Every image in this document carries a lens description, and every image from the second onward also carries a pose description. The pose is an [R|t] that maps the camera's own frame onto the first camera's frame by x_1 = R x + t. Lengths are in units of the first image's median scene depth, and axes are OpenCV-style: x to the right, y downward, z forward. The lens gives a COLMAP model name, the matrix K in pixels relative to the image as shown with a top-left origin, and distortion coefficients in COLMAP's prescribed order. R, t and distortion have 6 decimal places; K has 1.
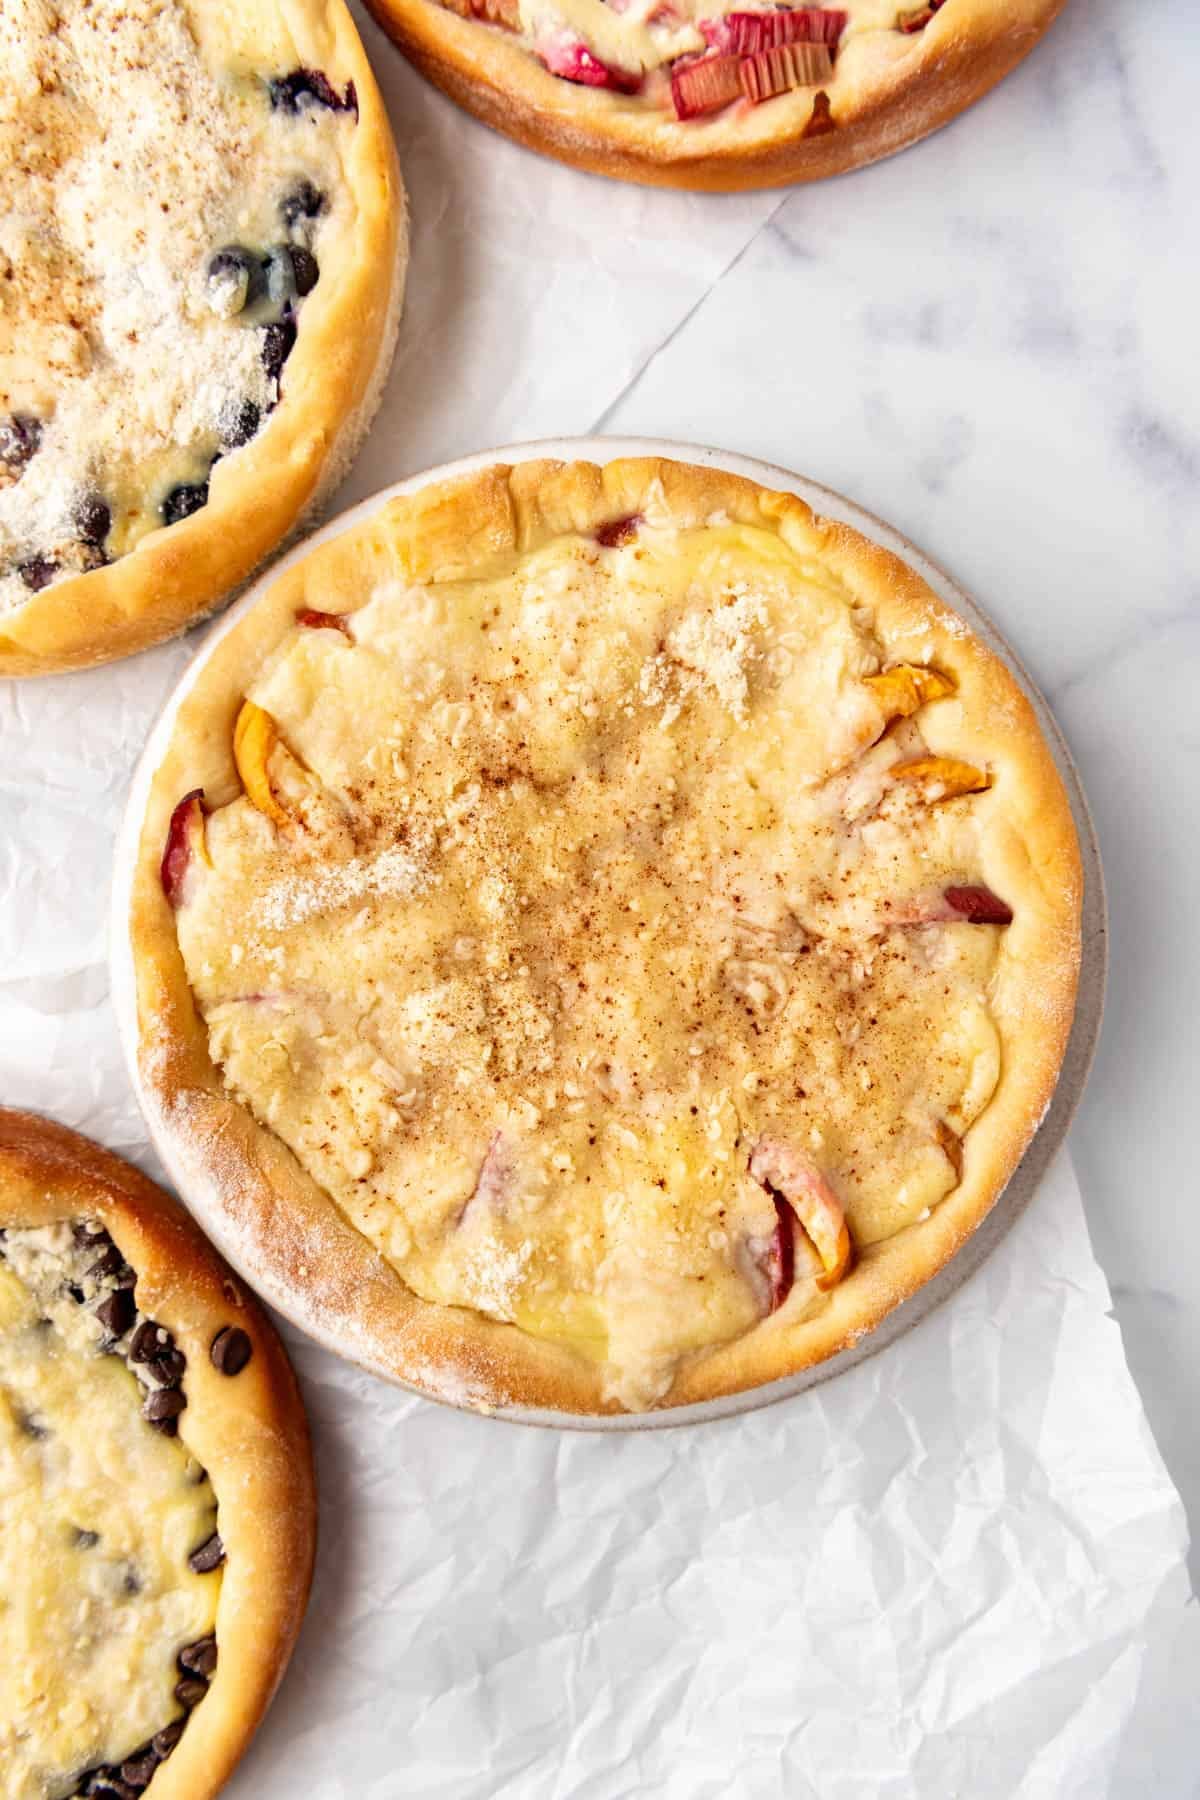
lens RADIAL K [[1279.2, 0, 596.0], [0, 1279.2, 903.2], [0, 0, 1]] dist [-0.002759, -0.004421]
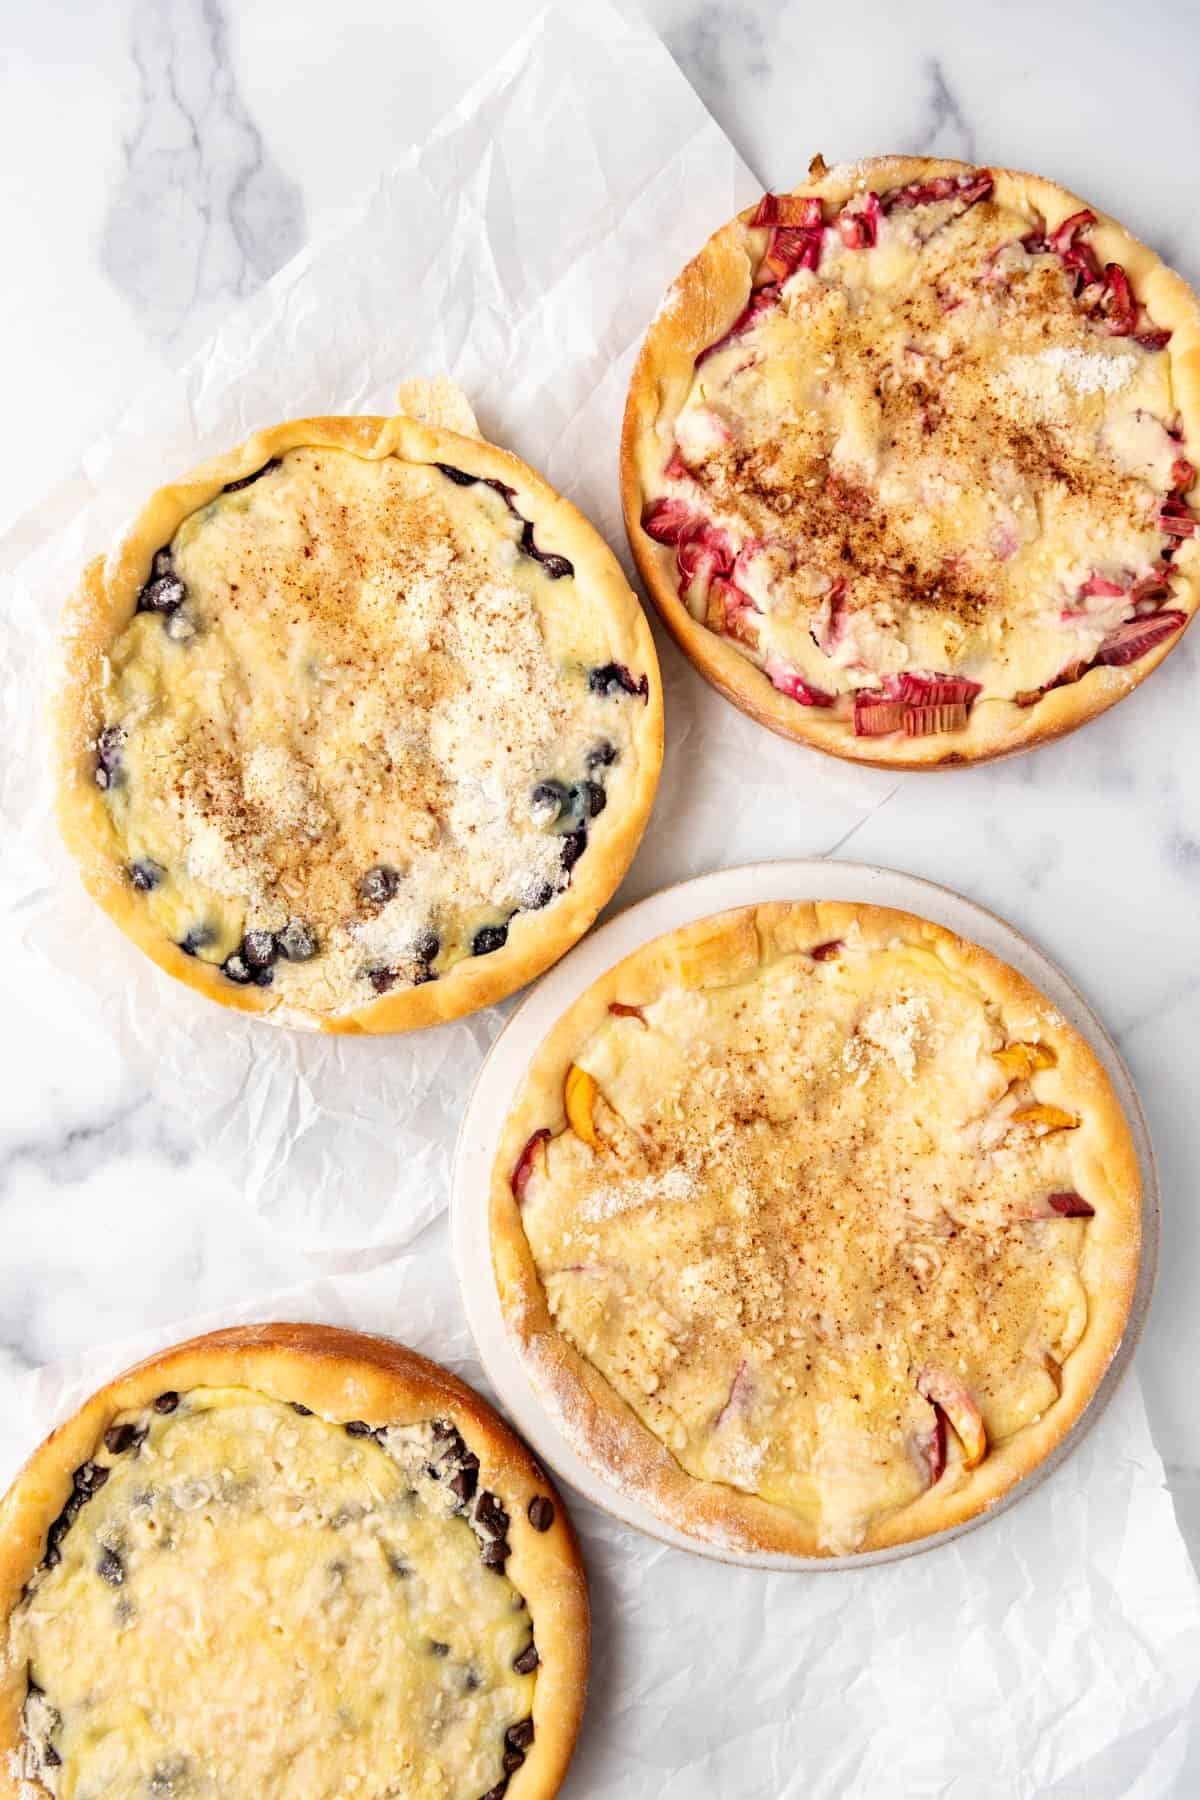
lens RADIAL K [[1531.6, 0, 590.7], [0, 1531.6, 905.3], [0, 0, 1]] dist [-0.012965, 0.002796]
pose [[0.999958, 0.003420, 0.008483, -0.269500], [-0.003070, 0.999157, -0.040933, -0.269849], [-0.008616, 0.040905, 0.999126, -0.764933]]
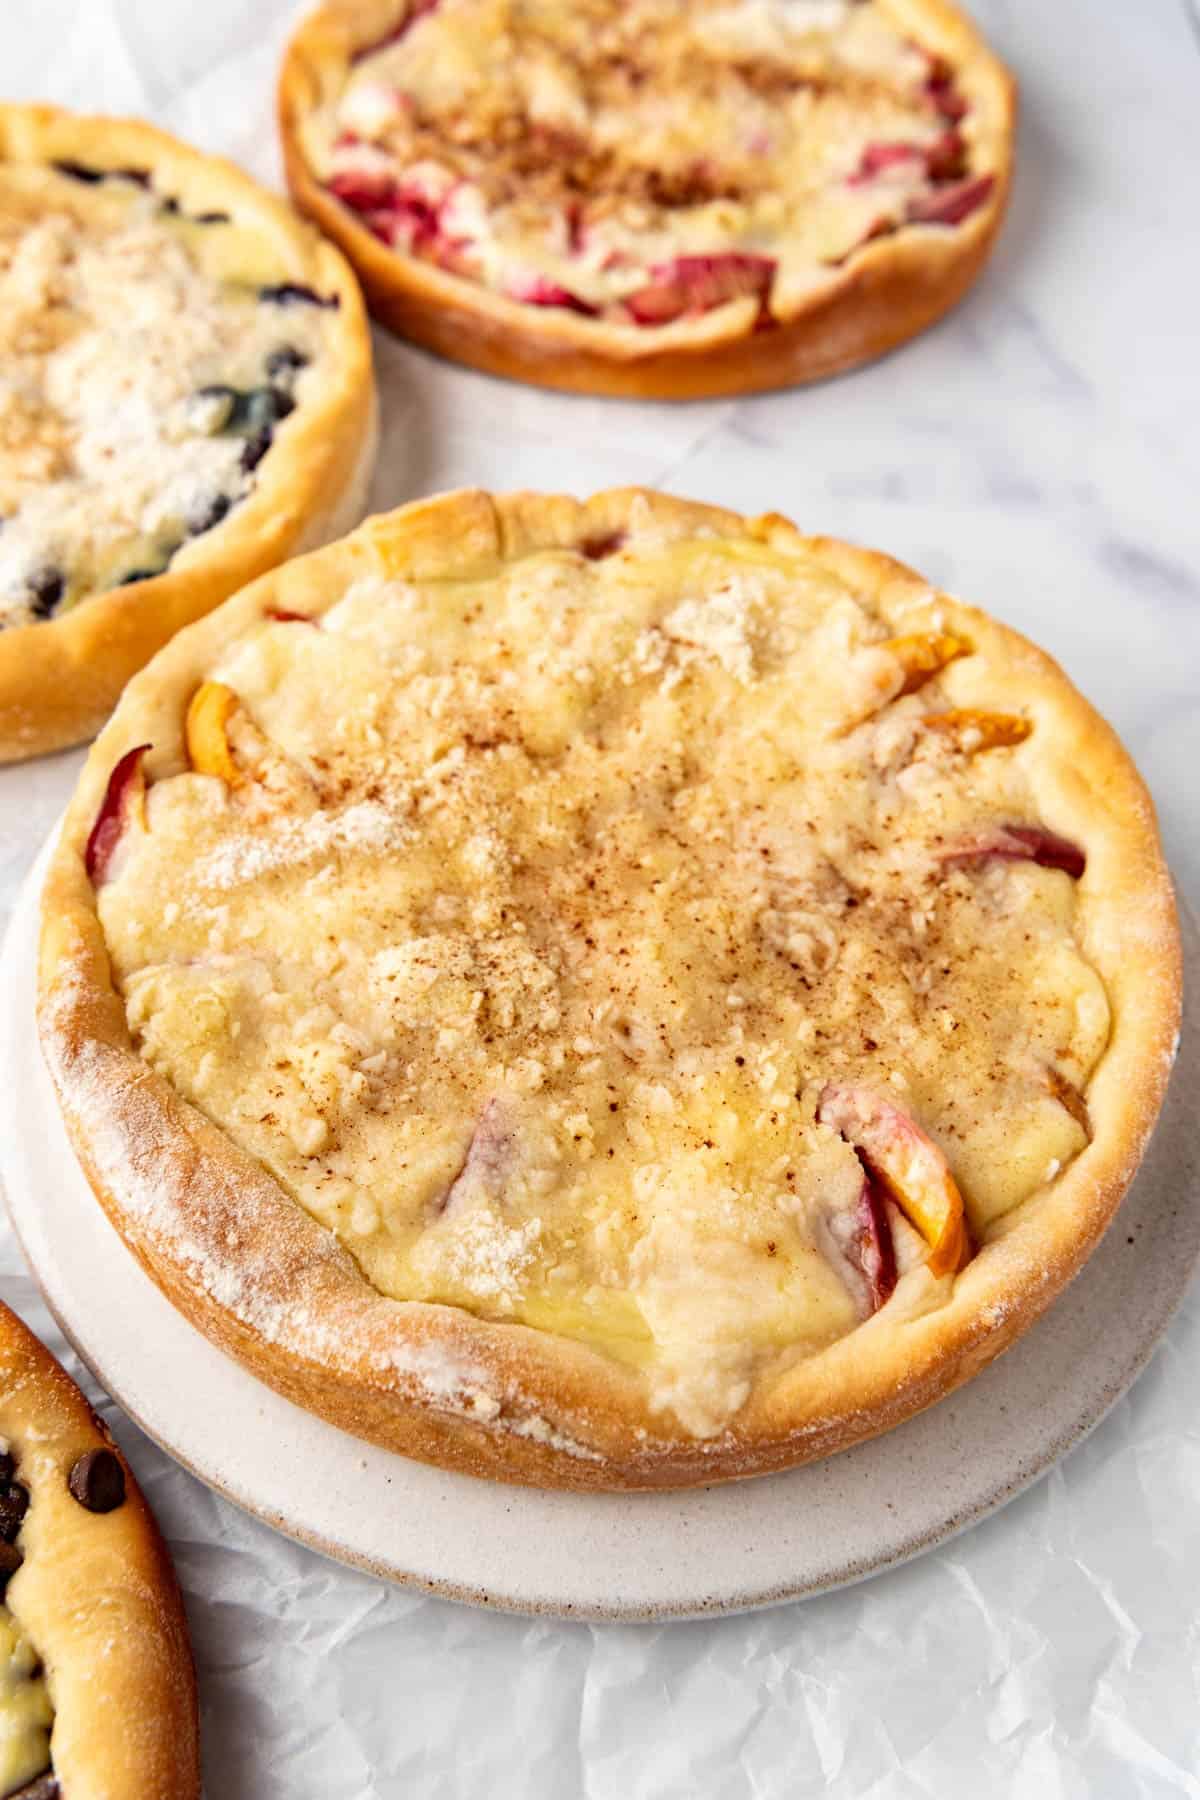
lens RADIAL K [[1818.7, 0, 594.1], [0, 1818.7, 907.1], [0, 0, 1]] dist [-0.016197, -0.066713]
pose [[0.998148, -0.026406, 0.054798, -0.072287], [0.053222, 0.815324, -0.576554, 0.725790], [-0.029453, 0.578403, 0.815220, 0.032944]]
